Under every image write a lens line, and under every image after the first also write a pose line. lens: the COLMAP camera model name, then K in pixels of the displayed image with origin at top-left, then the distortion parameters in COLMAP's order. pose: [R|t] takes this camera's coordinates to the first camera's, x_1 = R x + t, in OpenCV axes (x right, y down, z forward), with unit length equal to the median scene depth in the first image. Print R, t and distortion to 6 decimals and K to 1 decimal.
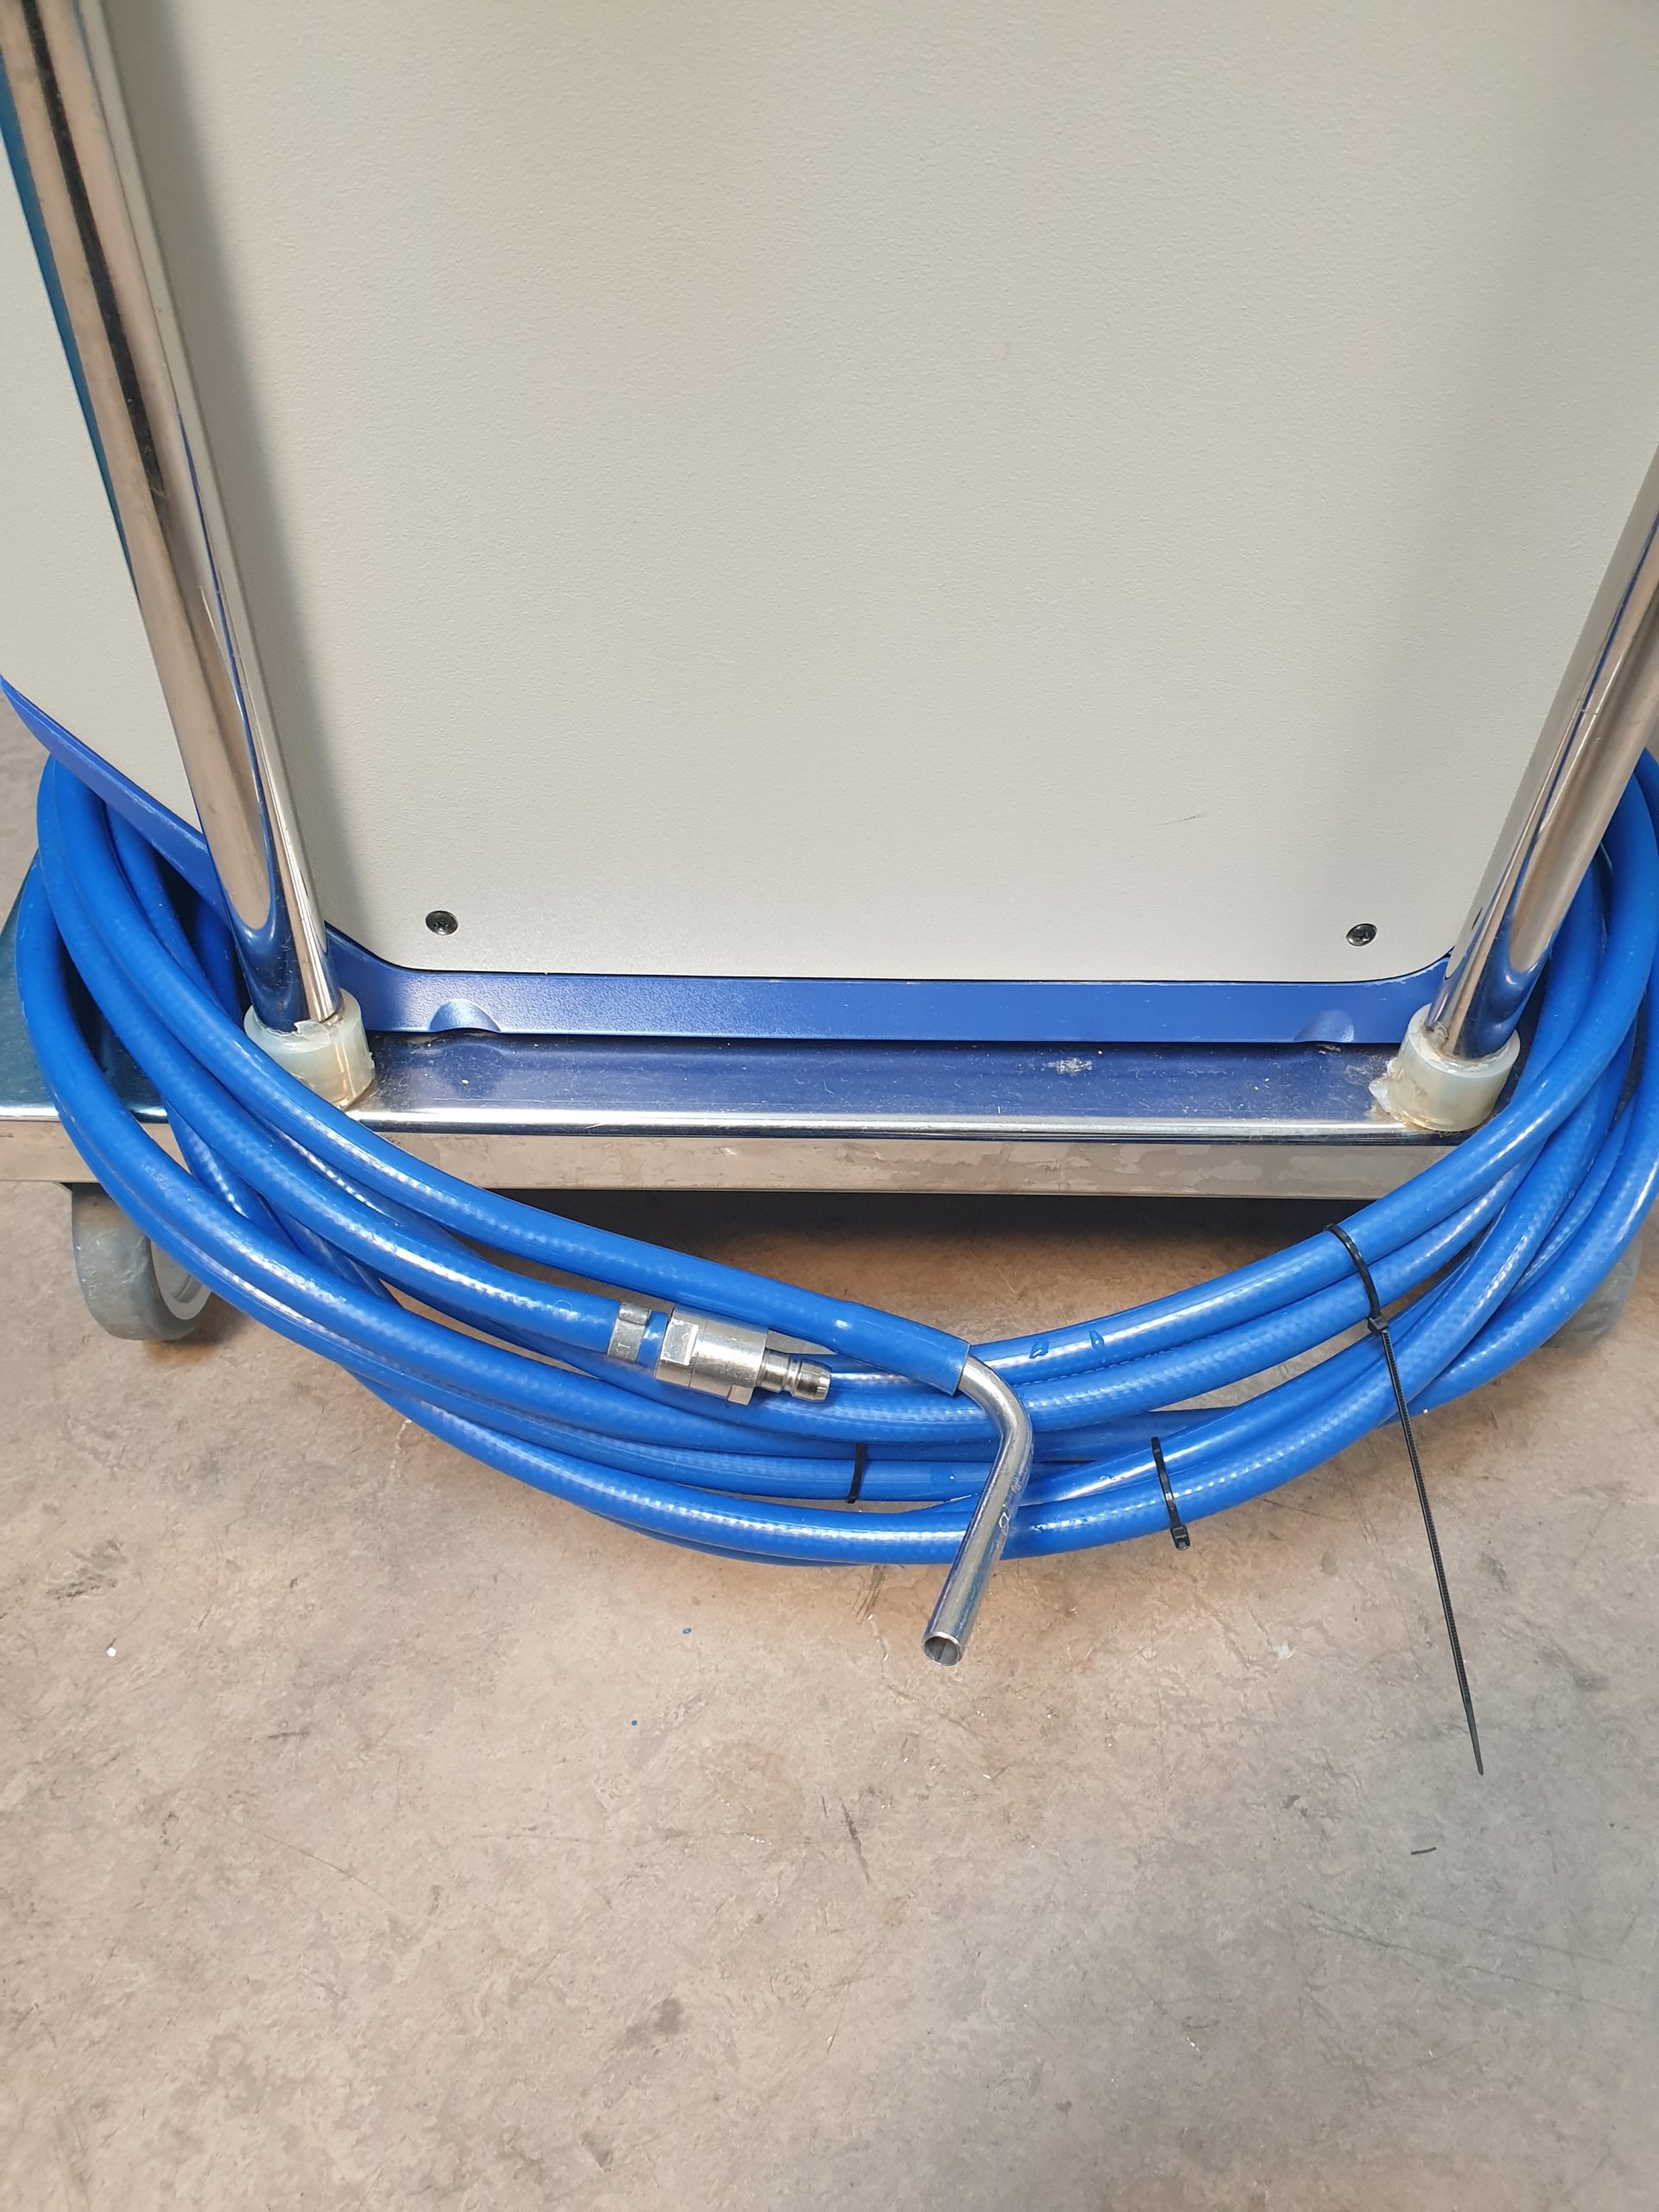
lens RADIAL K [[1756.3, 0, 833.4], [0, 1756.3, 1123.7], [0, 0, 1]] dist [-0.028223, 0.059947]
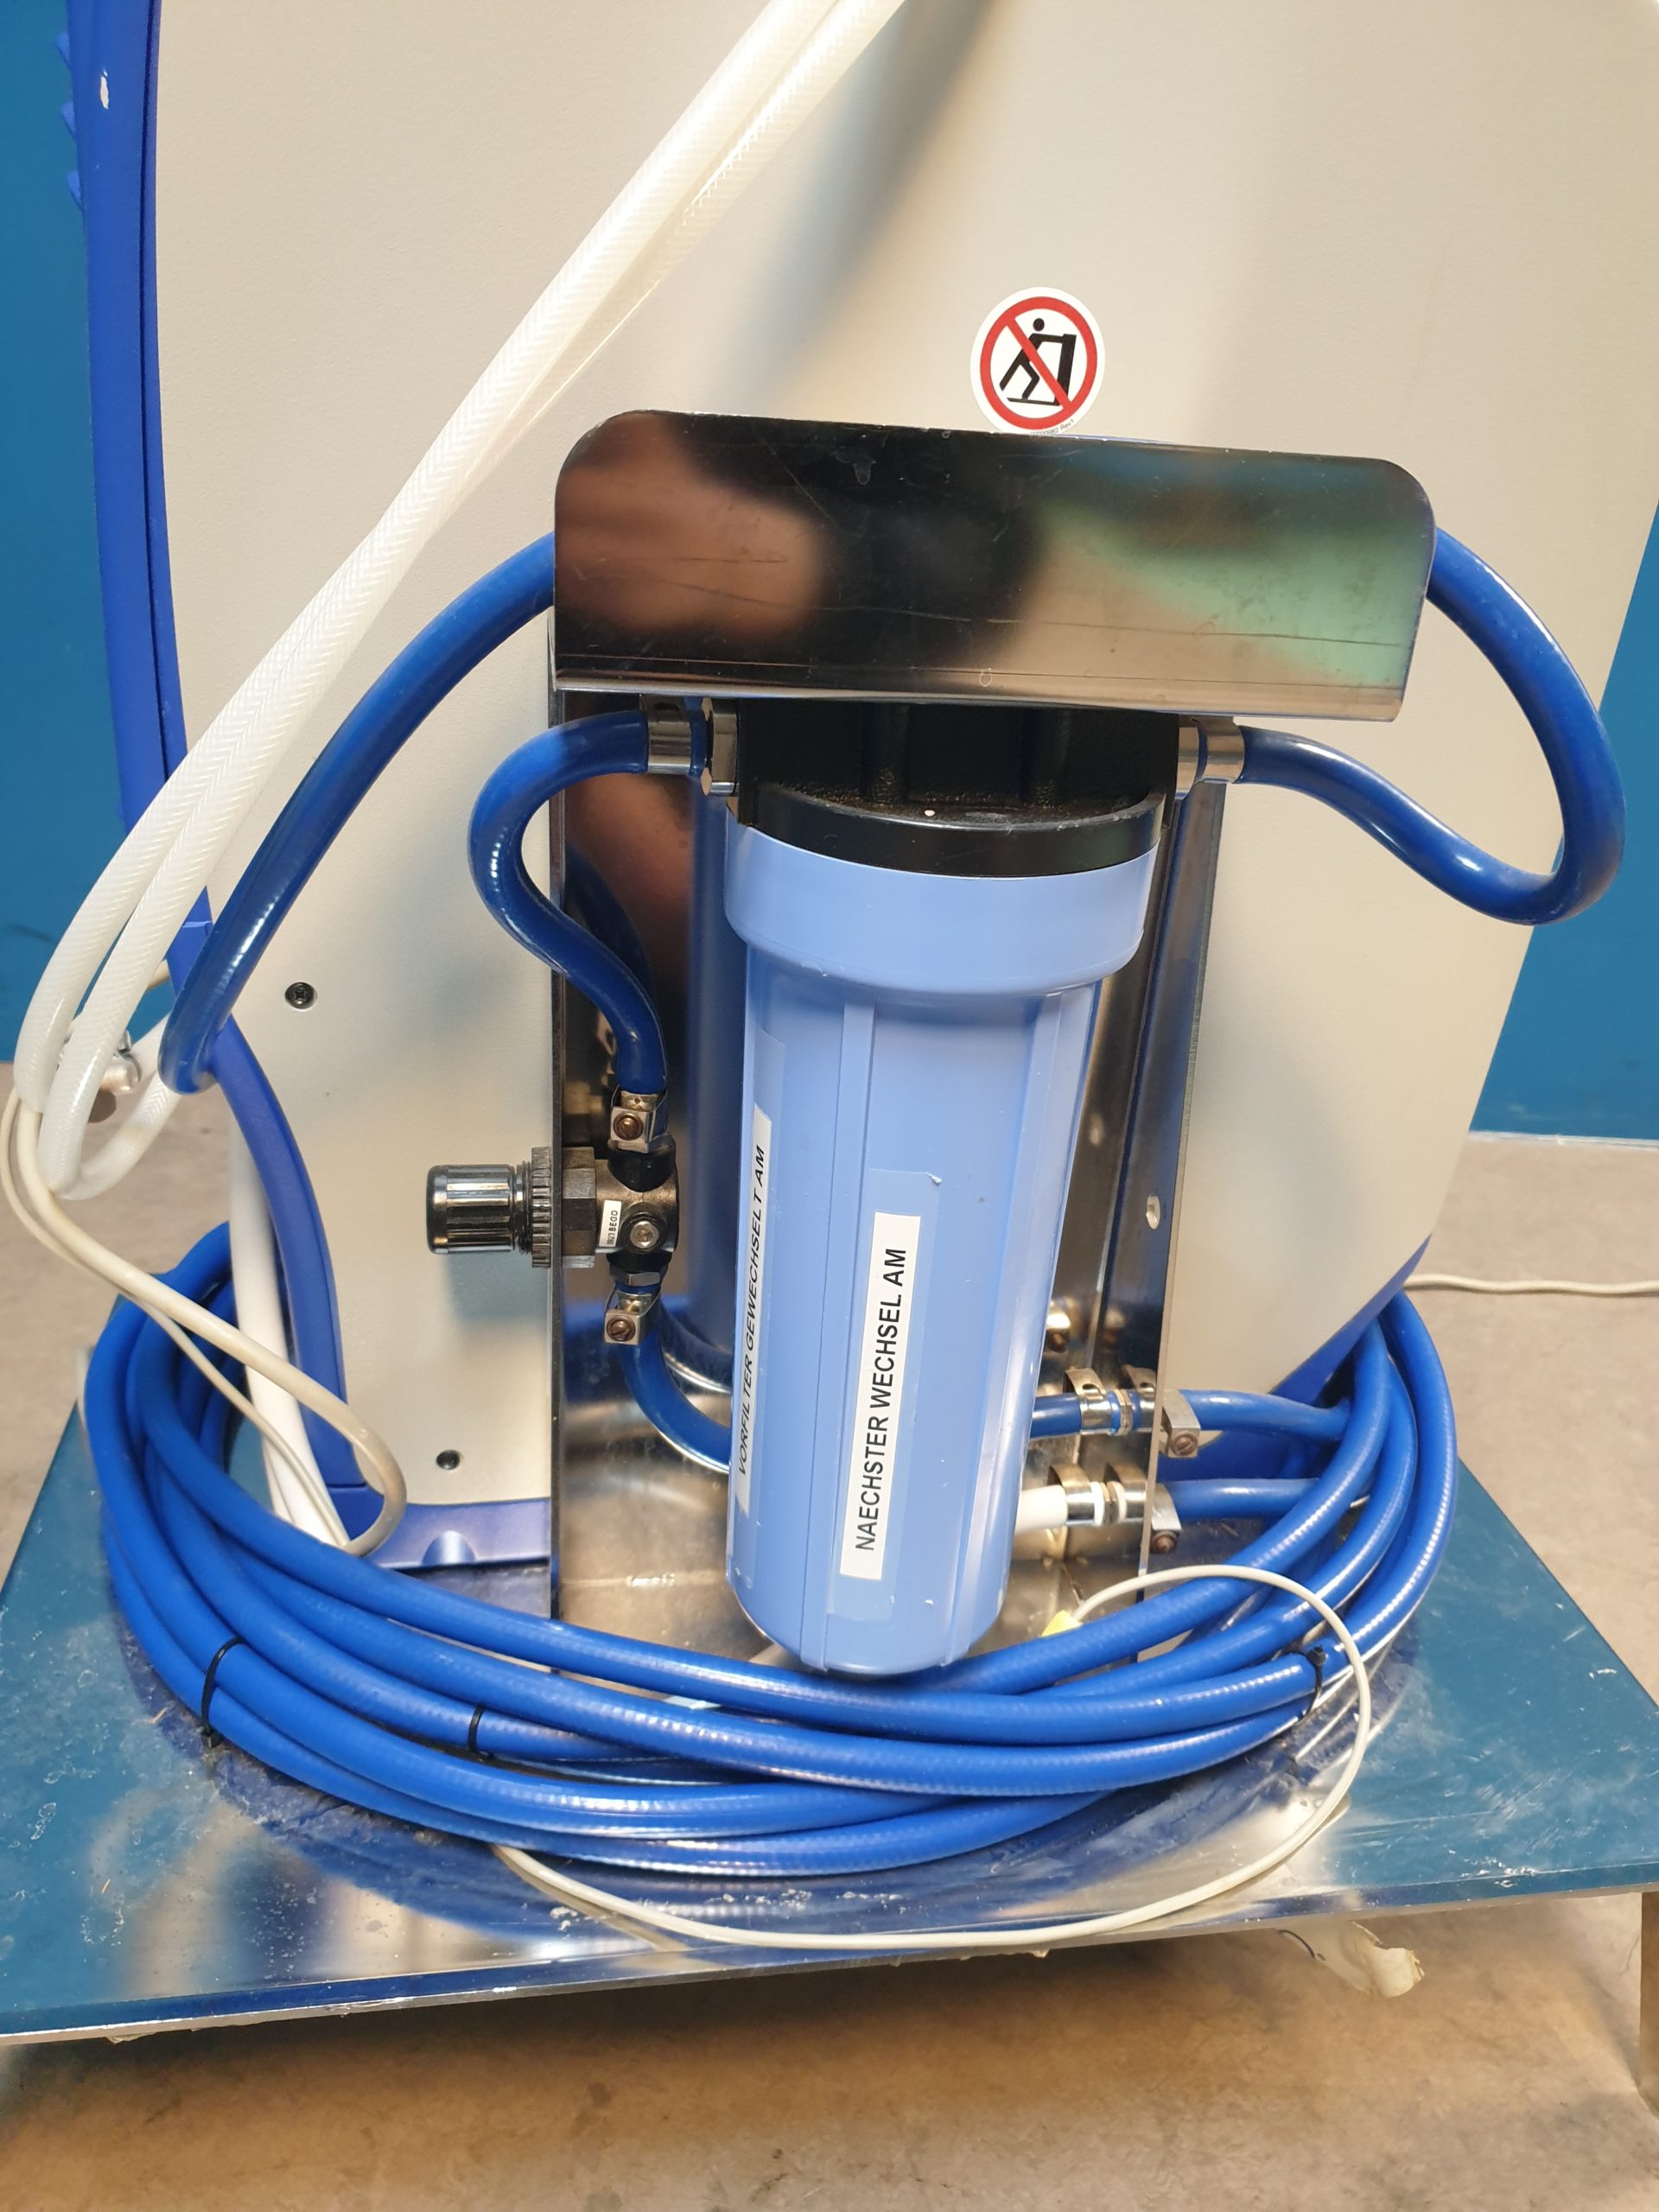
lens RADIAL K [[1756.3, 0, 844.2], [0, 1756.3, 1126.0], [0, 0, 1]] dist [-0.028223, 0.059947]
pose [[0.789727, -0.252340, 0.559156, -0.454118], [0.432949, 0.875009, -0.216597, 0.244340], [-0.434611, 0.413138, 0.800269, -0.328718]]
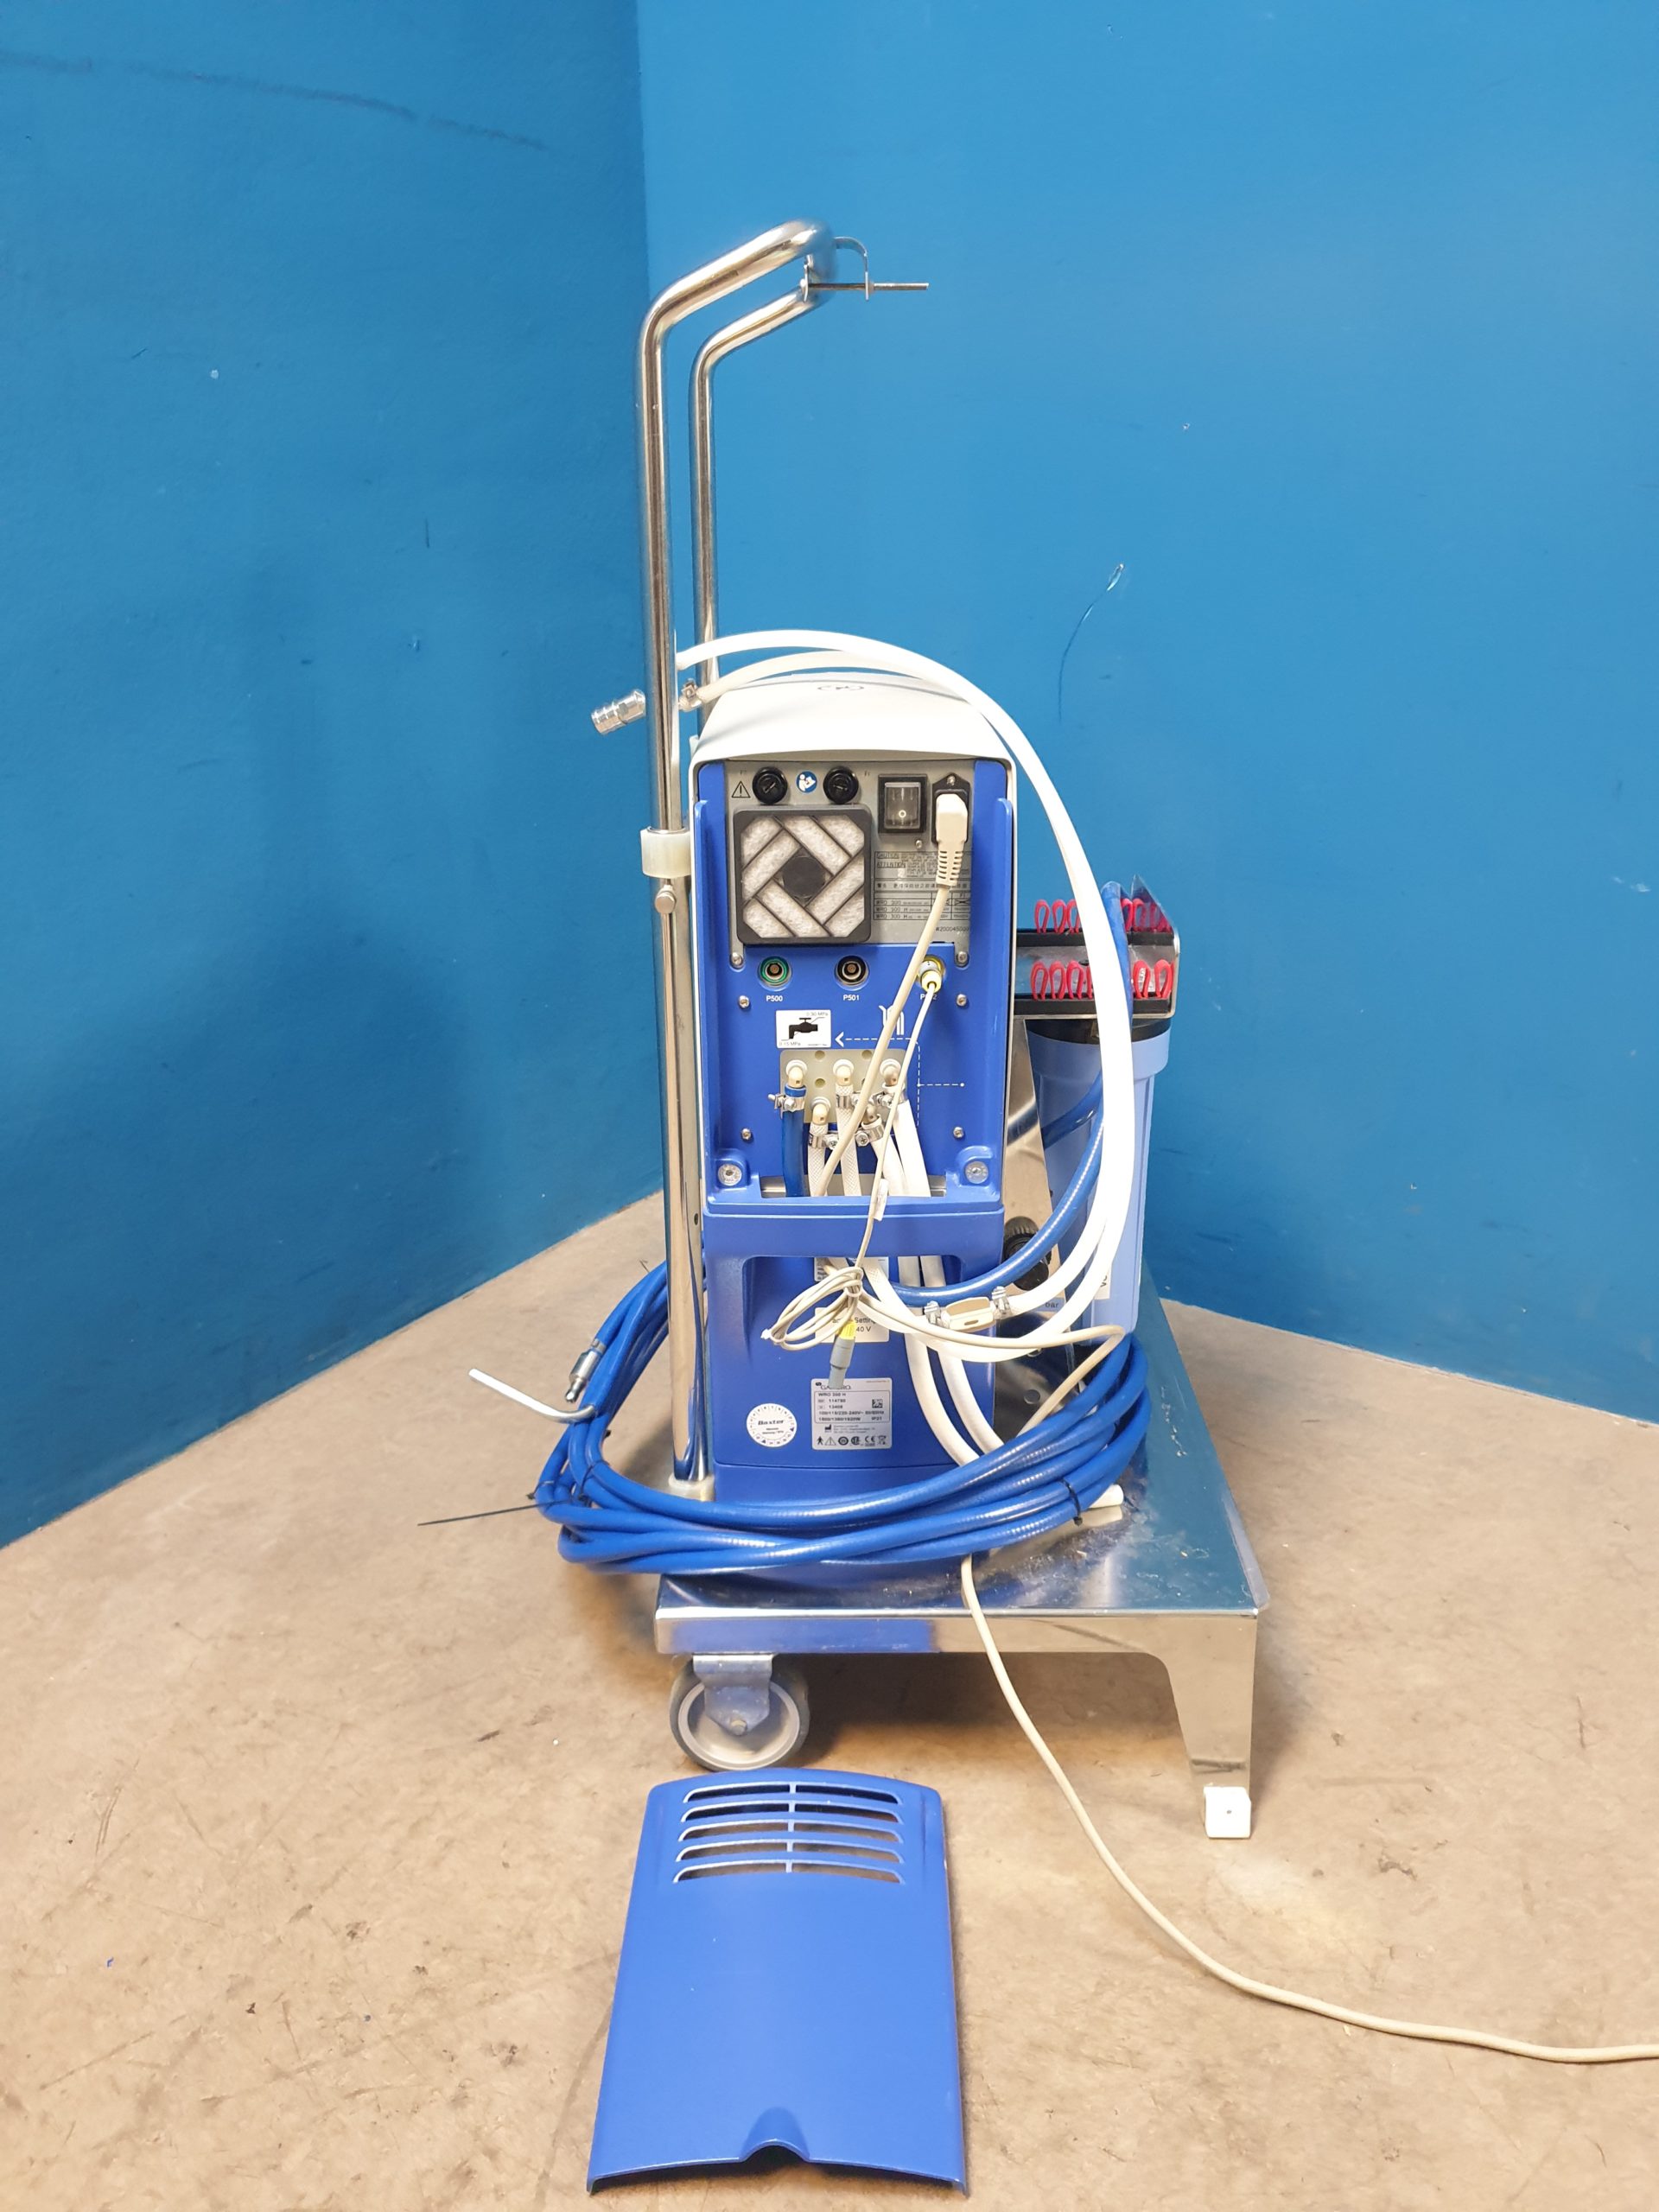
lens RADIAL K [[1756.3, 0, 835.4], [0, 1756.3, 1100.9], [0, 0, 1]] dist [-0.028223, 0.059947]
pose [[0.997476, -0.066060, 0.026031, -0.073031], [0.070553, 0.880847, -0.468114, 0.695847], [0.007995, 0.468769, 0.883285, -1.412227]]
